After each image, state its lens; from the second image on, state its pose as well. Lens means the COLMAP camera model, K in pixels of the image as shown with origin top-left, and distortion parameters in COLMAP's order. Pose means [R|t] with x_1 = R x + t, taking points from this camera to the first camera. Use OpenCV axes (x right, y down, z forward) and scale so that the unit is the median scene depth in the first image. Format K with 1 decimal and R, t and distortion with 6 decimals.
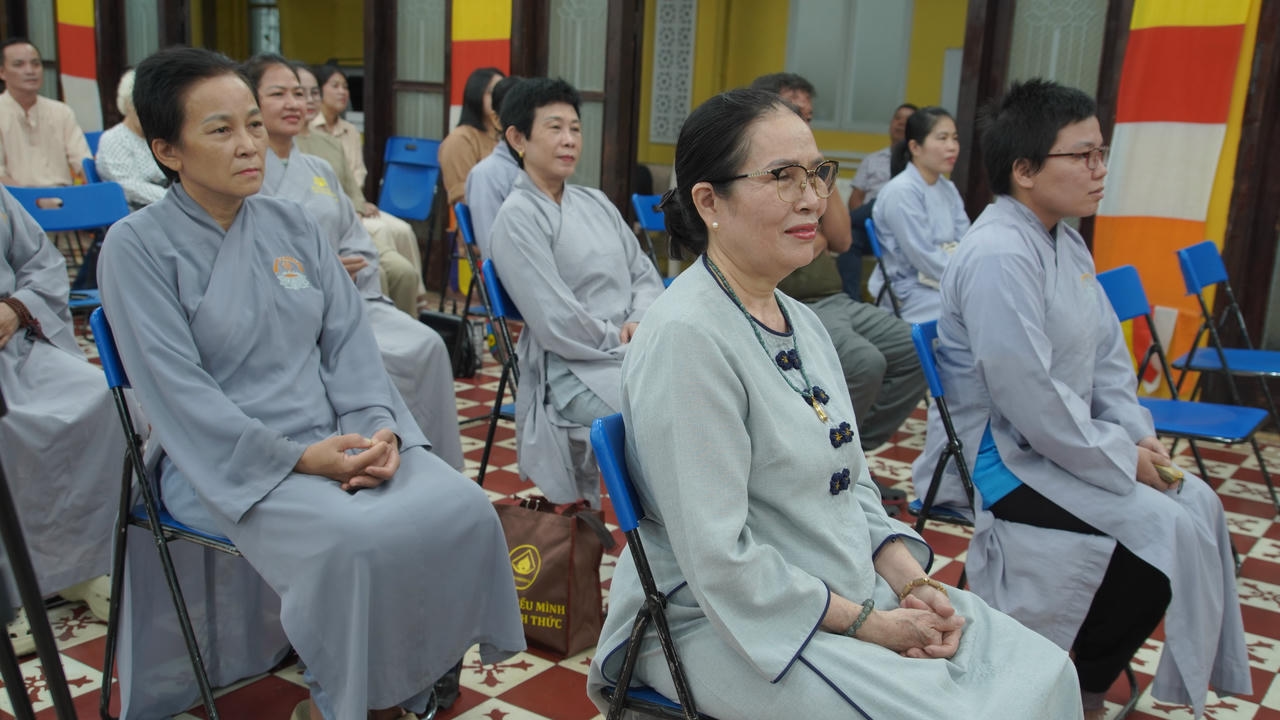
lens RADIAL K [[1226.5, 0, 634.7], [0, 1226.5, 363.6], [0, 0, 1]] dist [0.013410, 0.000000]
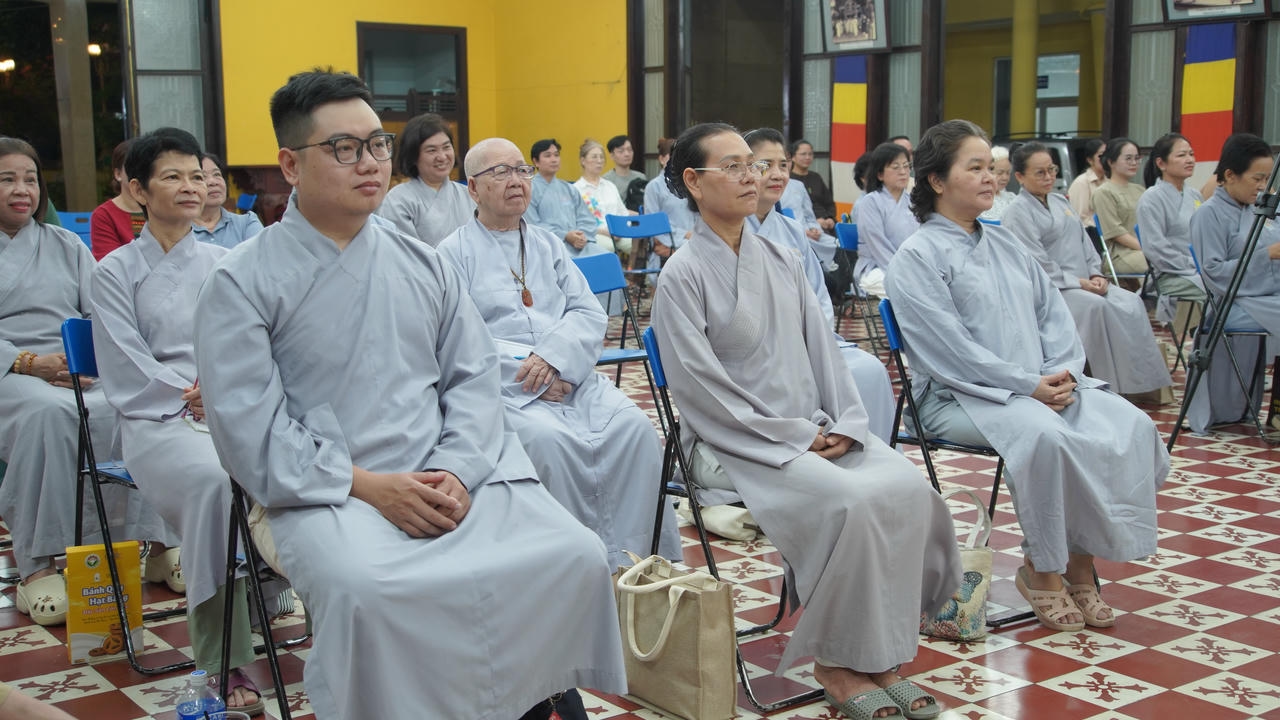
lens RADIAL K [[1535.5, 0, 644.9], [0, 1535.5, 368.4], [0, 0, 1]] dist [0.011479, 0.000000]
pose [[0.942189, -0.014850, -0.334751, -0.136801], [-0.014484, 0.996279, -0.084965, 0.145427], [0.334767, 0.084902, 0.938468, -0.668786]]
